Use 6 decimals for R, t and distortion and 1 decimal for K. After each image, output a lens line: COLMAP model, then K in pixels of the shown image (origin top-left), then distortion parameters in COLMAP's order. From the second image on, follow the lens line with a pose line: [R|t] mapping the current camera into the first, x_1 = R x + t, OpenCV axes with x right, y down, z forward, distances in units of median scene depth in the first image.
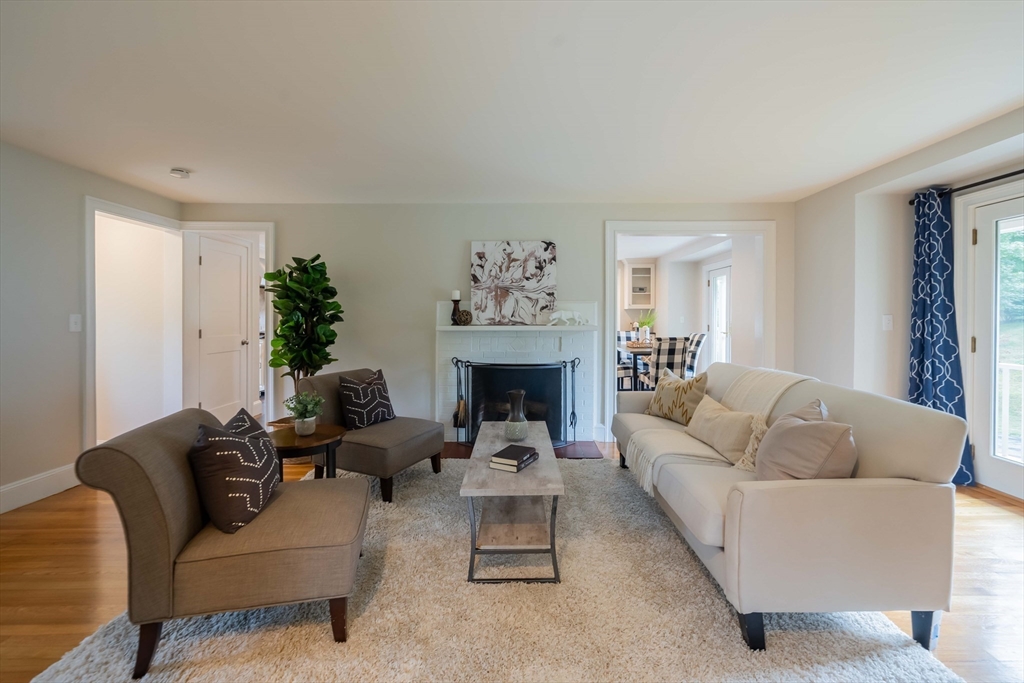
lens RADIAL K [[421.8, 0, 521.5], [0, 421.8, 317.5], [0, 0, 1]] dist [-0.003581, 0.000168]
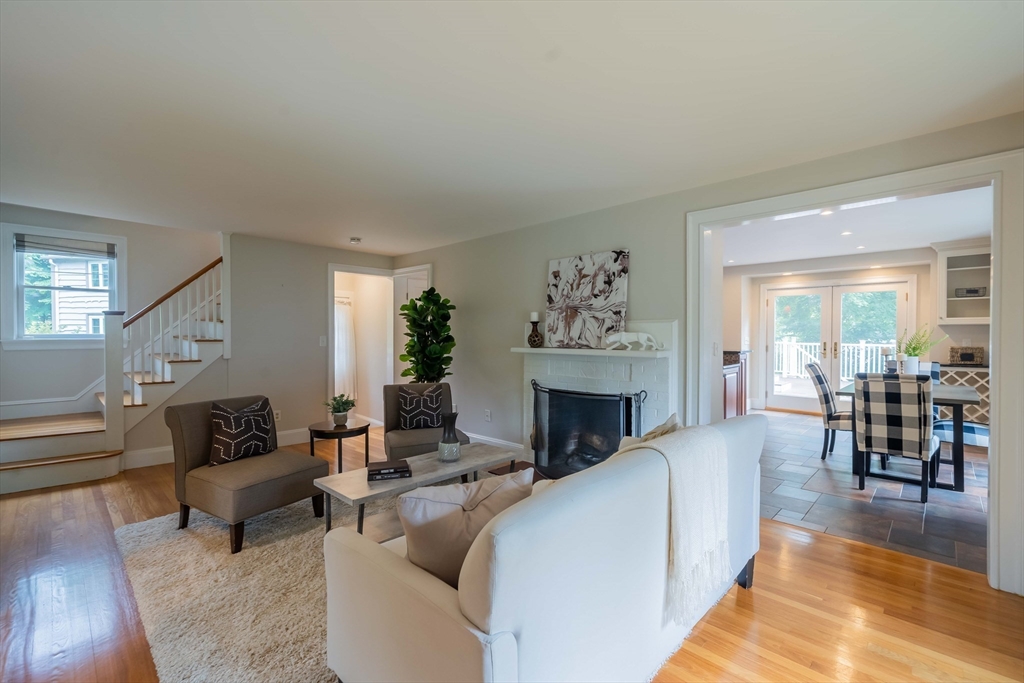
lens RADIAL K [[446.8, 0, 522.0], [0, 446.8, 337.3], [0, 0, 1]] dist [-0.004462, 0.000560]
pose [[0.711119, 0.006241, -0.703044, 0.563524], [-0.001791, 0.999973, 0.007066, -0.012195], [0.703069, -0.003765, 0.711111, 0.228223]]
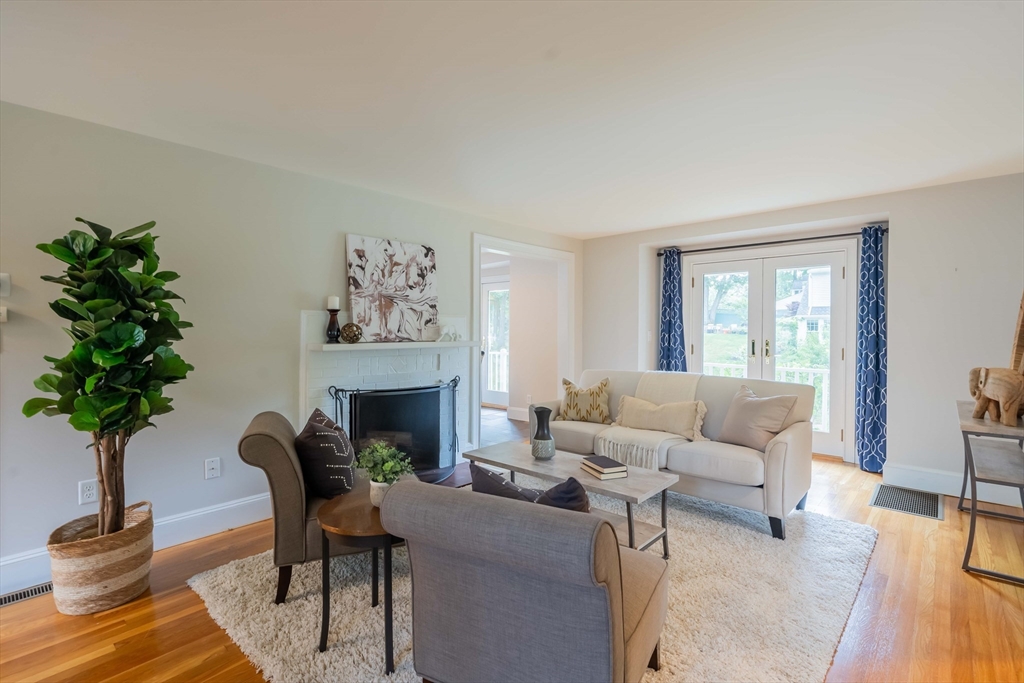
lens RADIAL K [[479.4, 0, 508.4], [0, 479.4, 334.4], [0, 0, 1]] dist [0.003254, 0.000502]
pose [[0.685549, -0.004618, 0.728012, -0.560729], [-0.001635, 0.999968, 0.007883, -0.004644], [-0.728025, -0.006594, 0.685519, 0.188944]]
